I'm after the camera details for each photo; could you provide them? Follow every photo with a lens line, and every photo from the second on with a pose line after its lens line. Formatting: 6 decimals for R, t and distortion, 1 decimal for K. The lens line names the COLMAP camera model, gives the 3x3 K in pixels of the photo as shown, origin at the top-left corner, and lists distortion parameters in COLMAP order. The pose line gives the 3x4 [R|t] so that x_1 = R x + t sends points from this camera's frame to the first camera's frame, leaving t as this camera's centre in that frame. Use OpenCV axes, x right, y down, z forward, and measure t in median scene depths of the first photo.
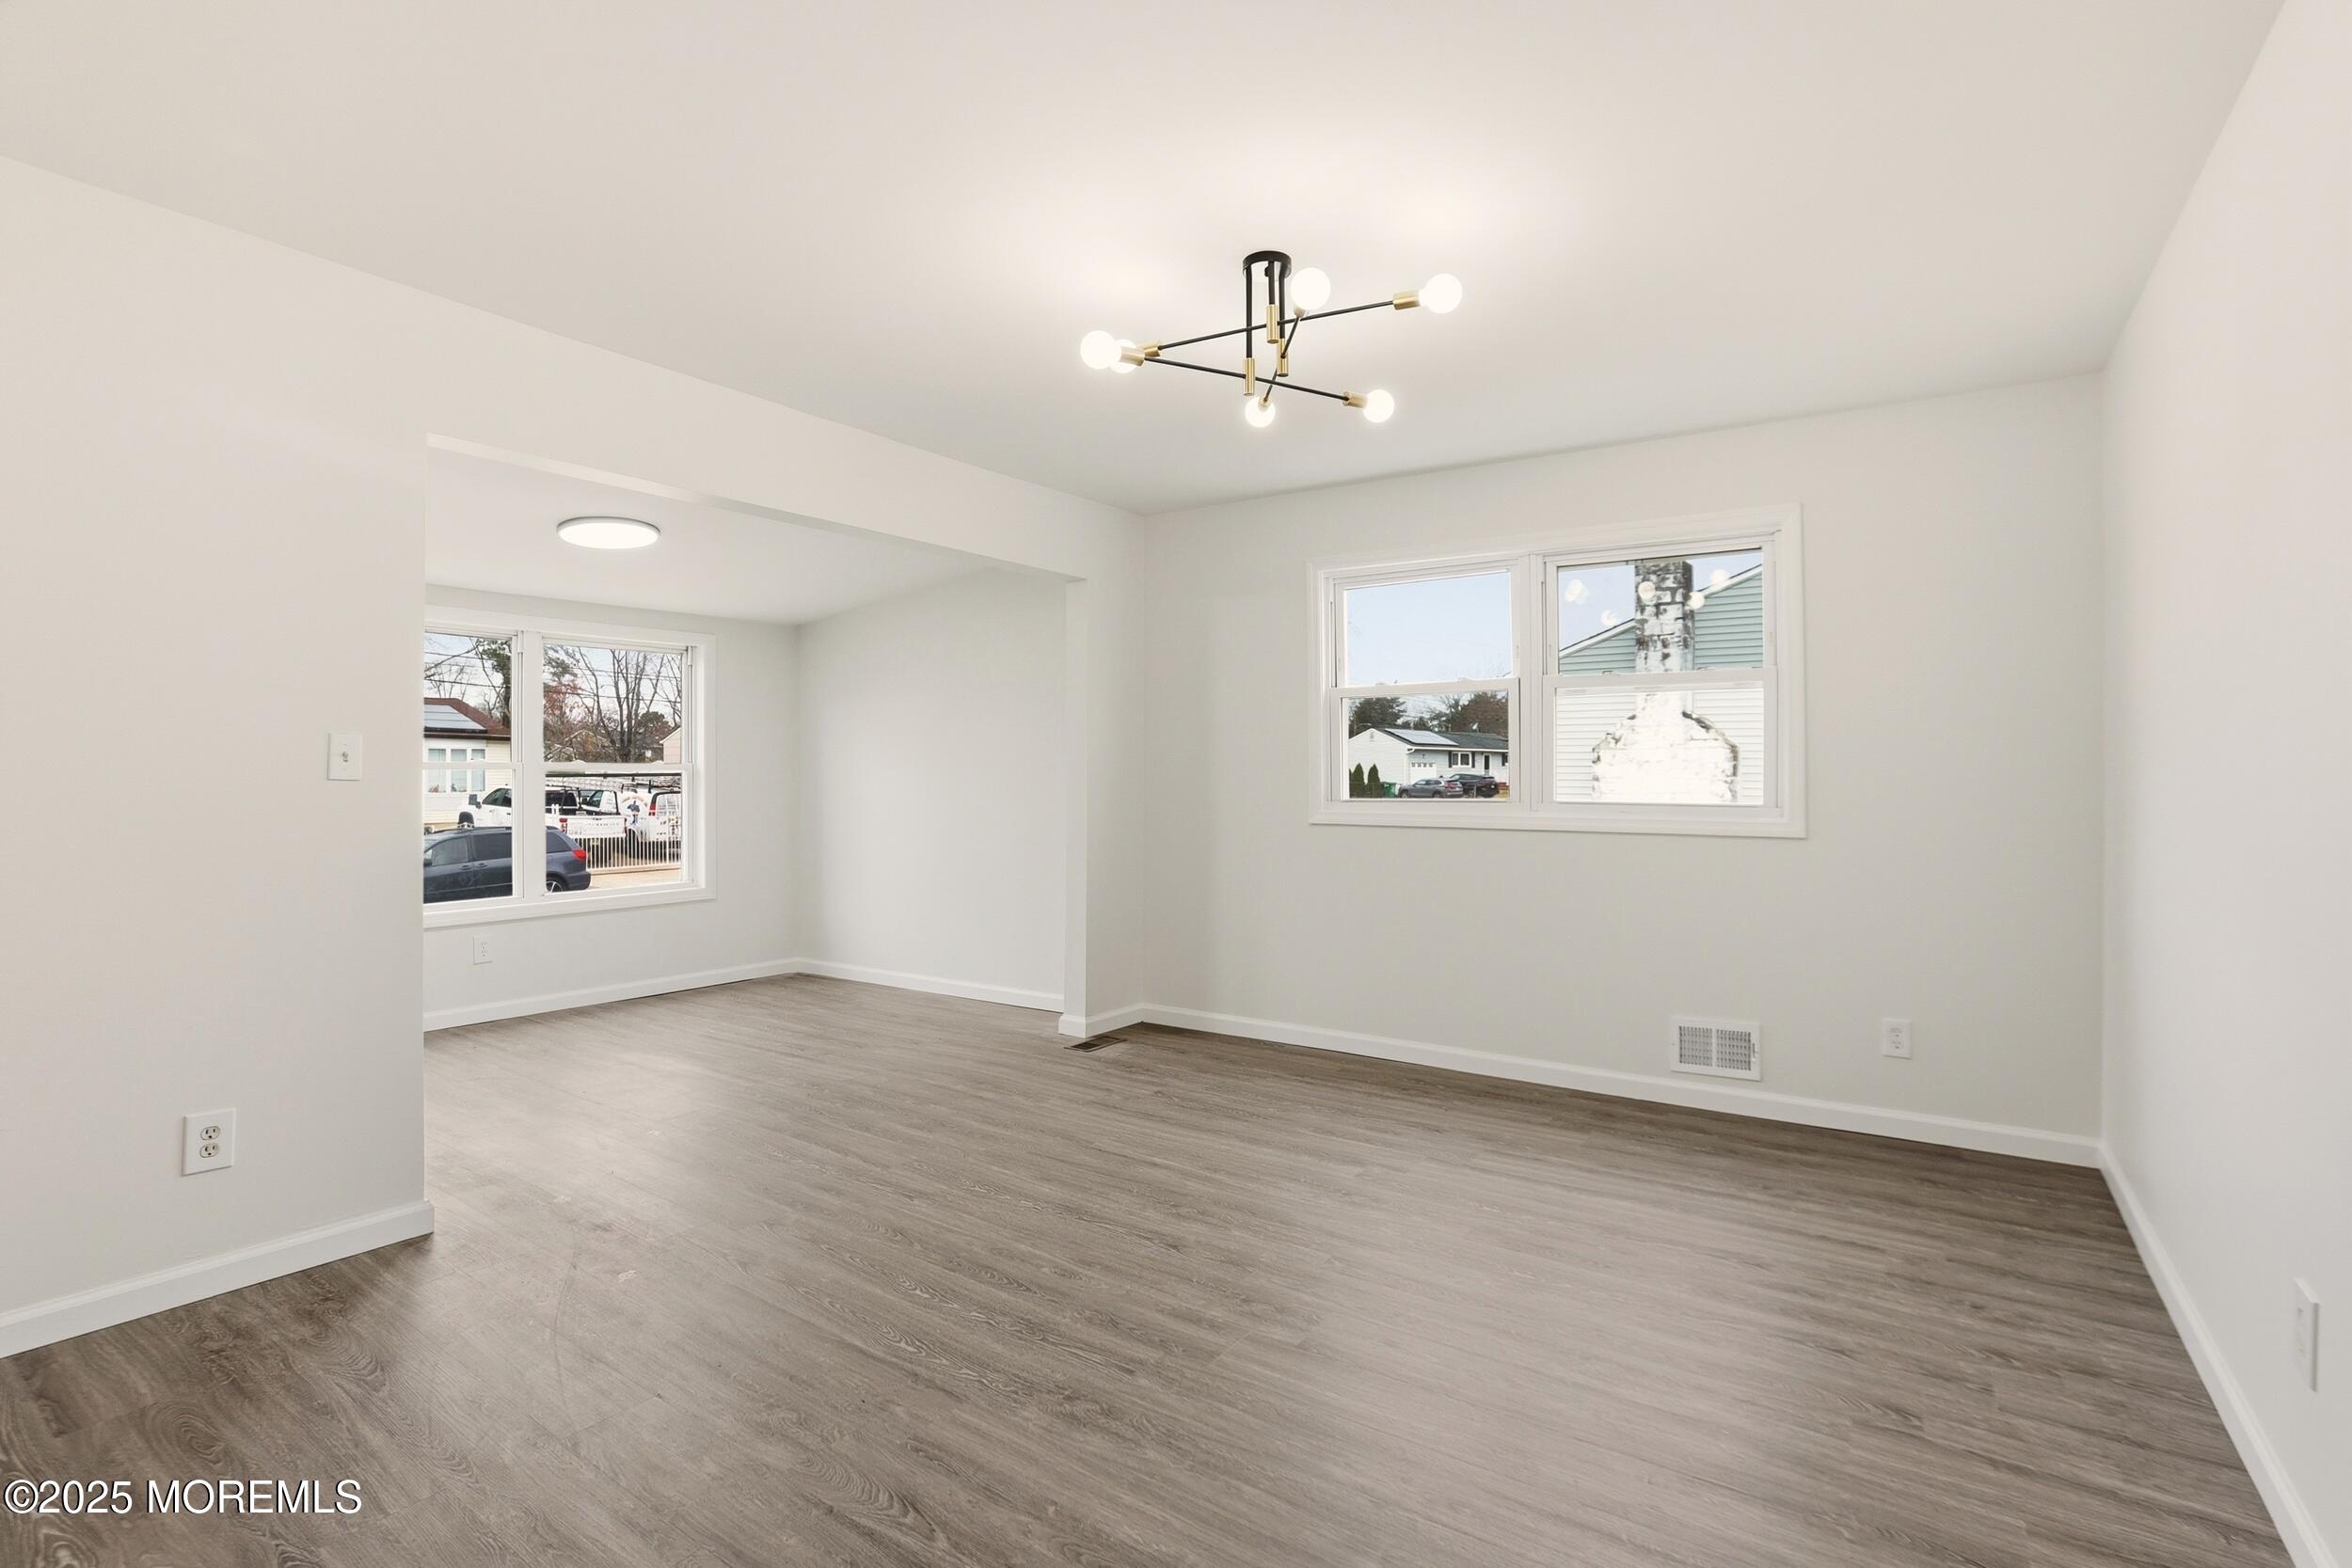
lens RADIAL K [[1077.4, 0, 1164.2], [0, 1077.4, 775.6], [0, 0, 1]] dist [-0.076183, 0.029865]
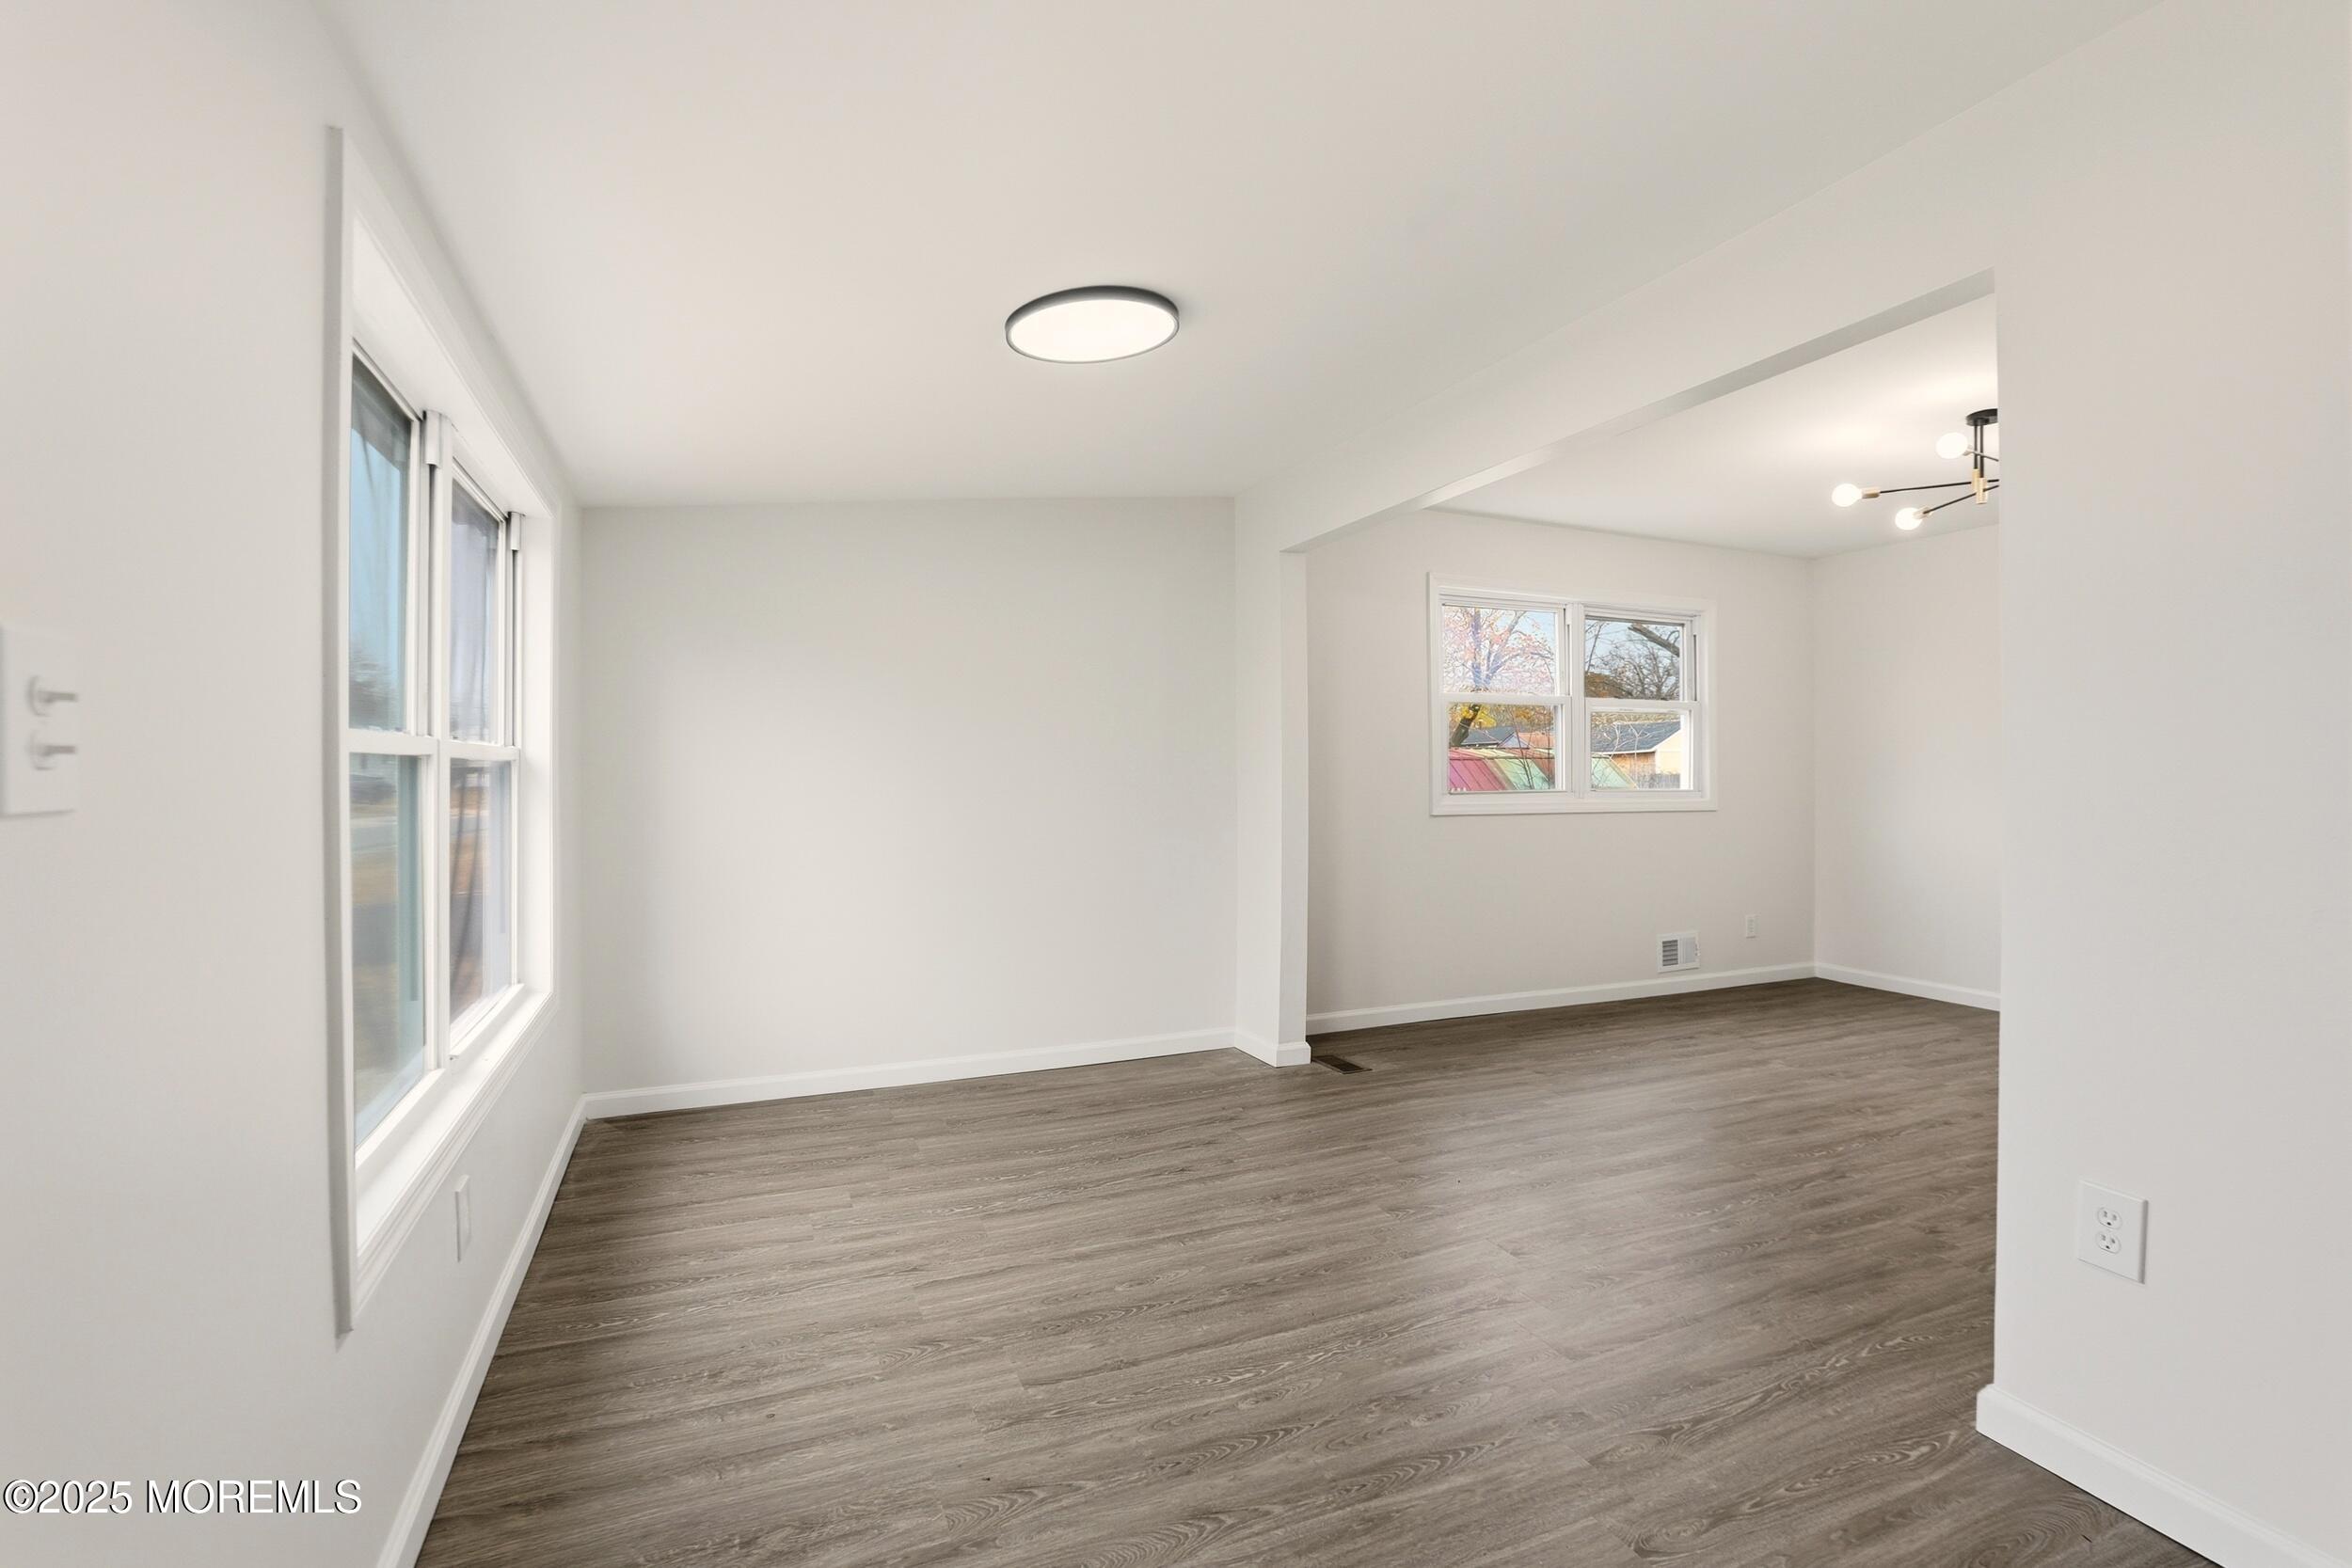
lens RADIAL K [[1077.4, 0, 1164.2], [0, 1077.4, 775.6], [0, 0, 1]] dist [-0.076183, 0.029865]
pose [[0.541051, -0.000793, 0.840989, -1.182814], [-0.001407, 0.999997, 0.001848, 0.004589], [-0.840989, -0.002184, 0.541049, 0.822921]]
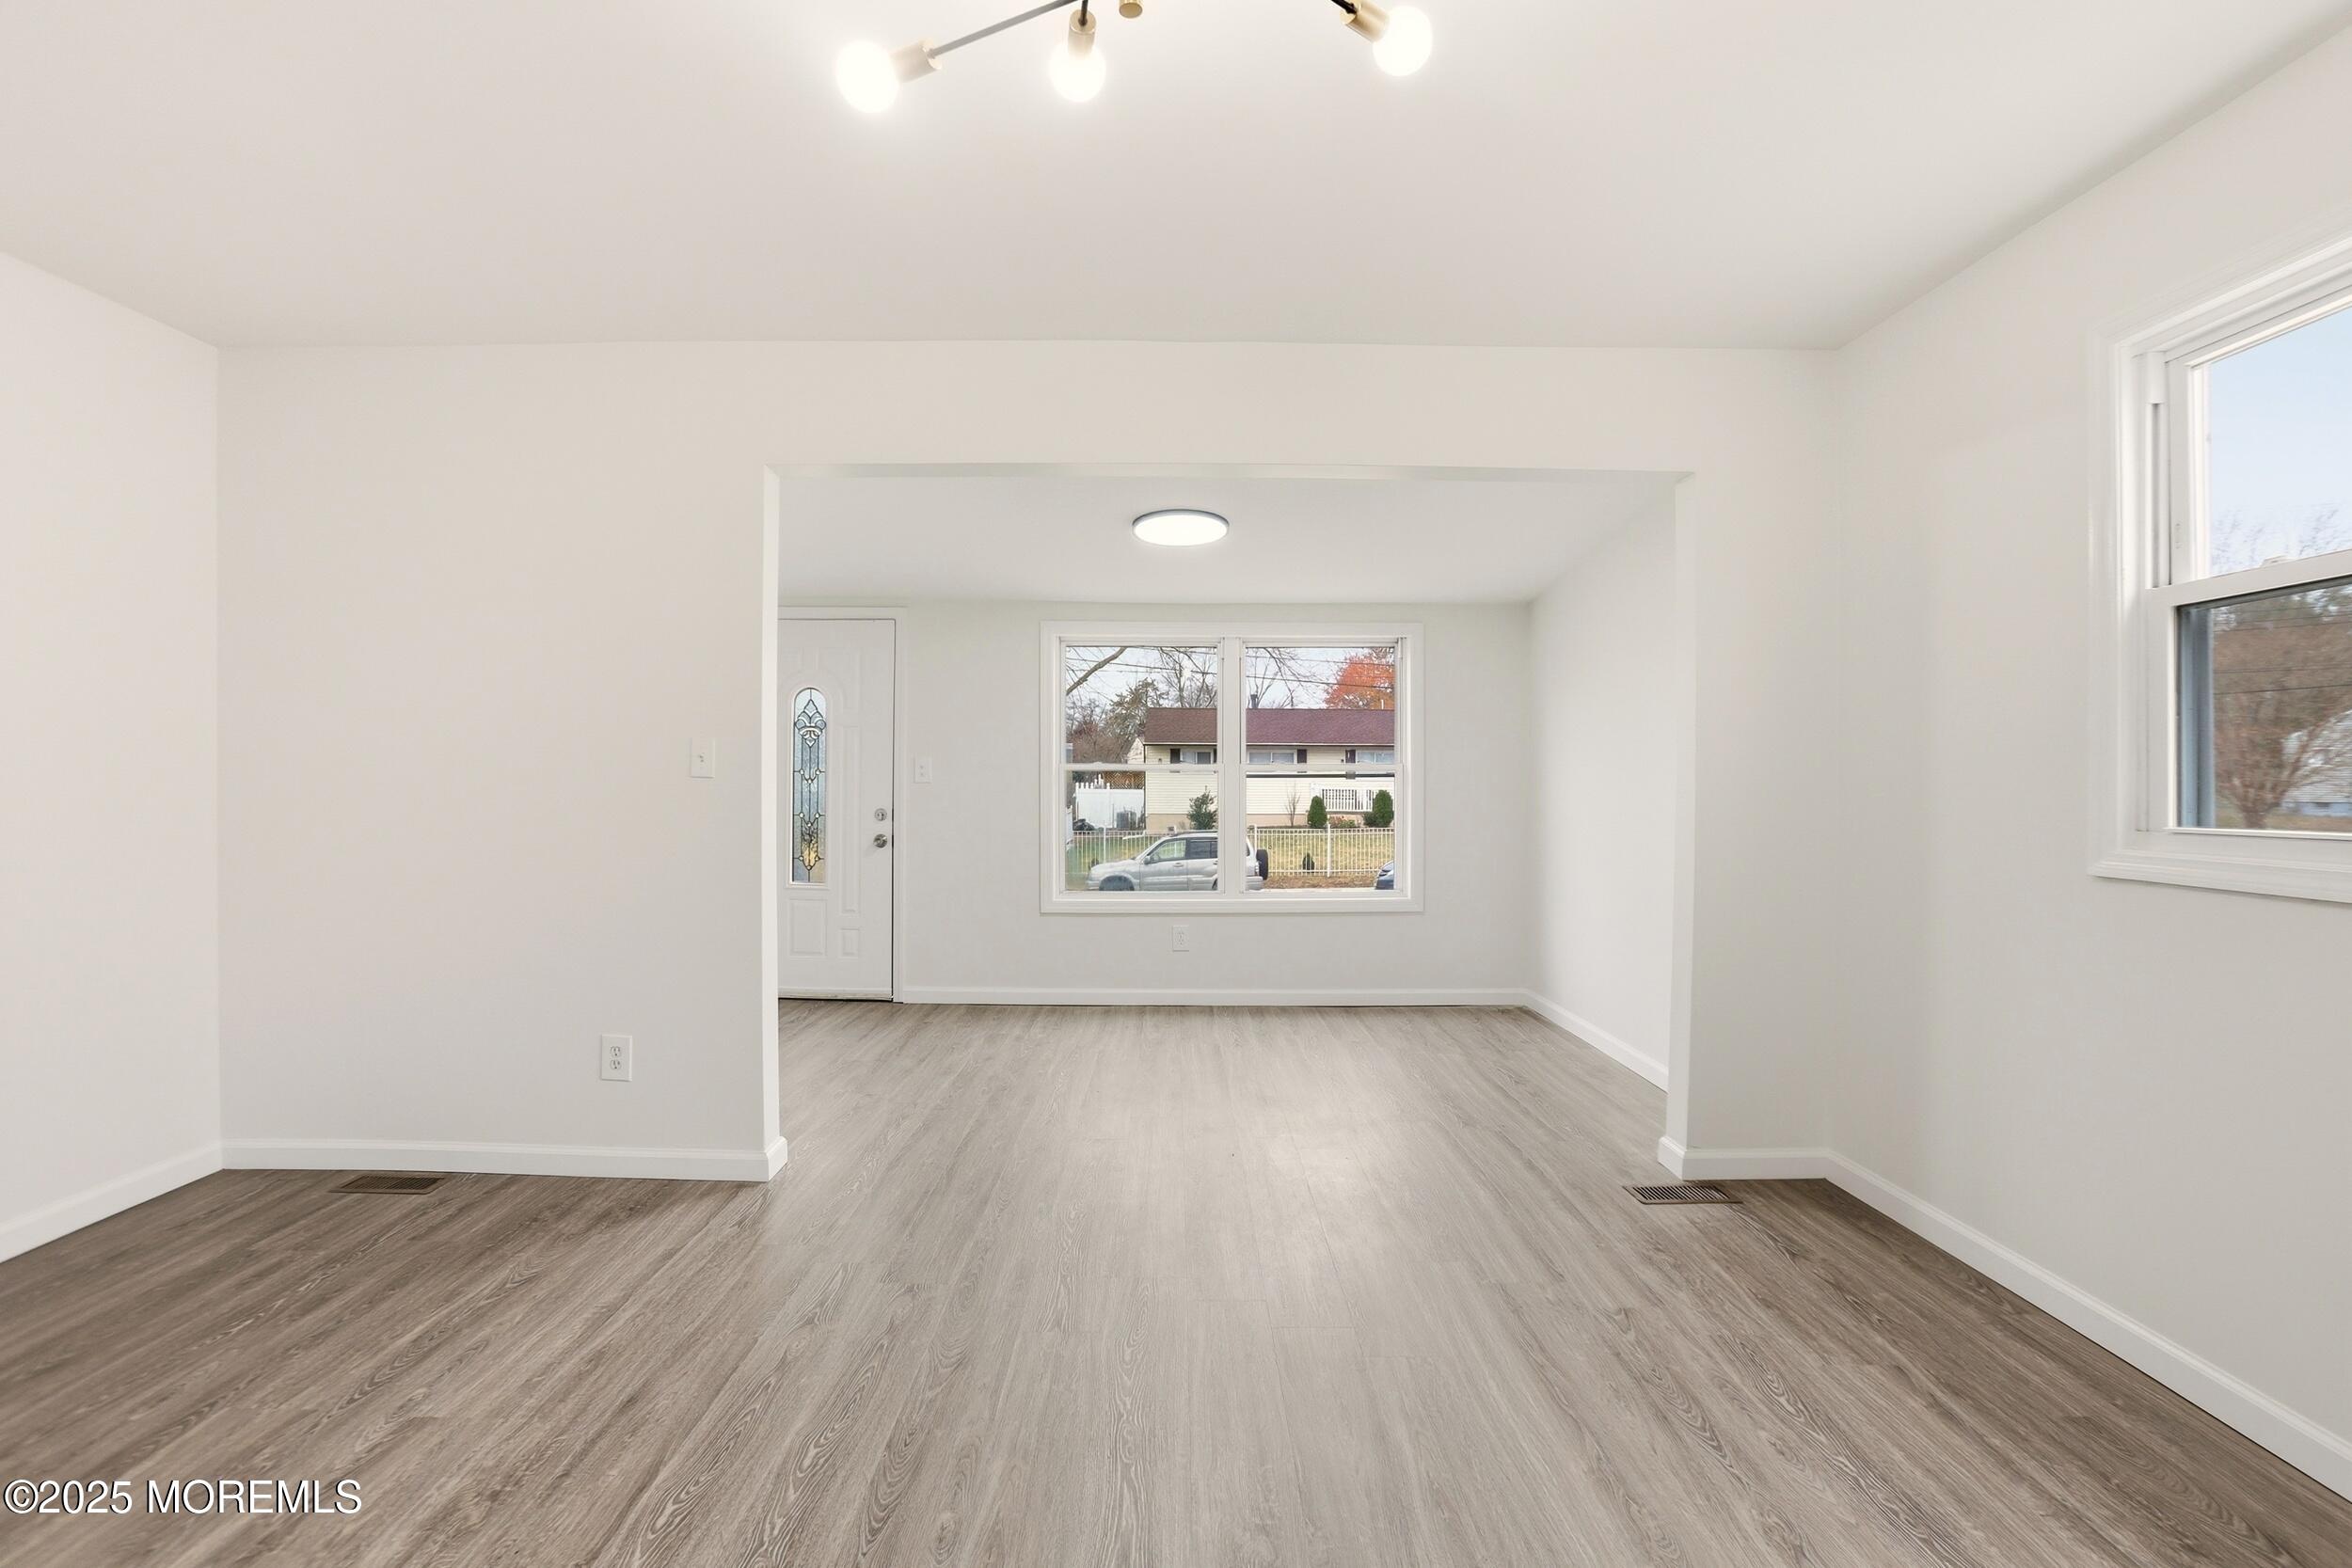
lens RADIAL K [[1057.5, 0, 1186.4], [0, 1057.5, 779.1], [0, 0, 1]] dist [-0.044939, 0.012318]
pose [[0.585790, 0.003303, -0.810456, 0.347981], [-0.001193, 0.999994, 0.003213, 0.000690], [0.810462, -0.000915, 0.585790, 0.515596]]
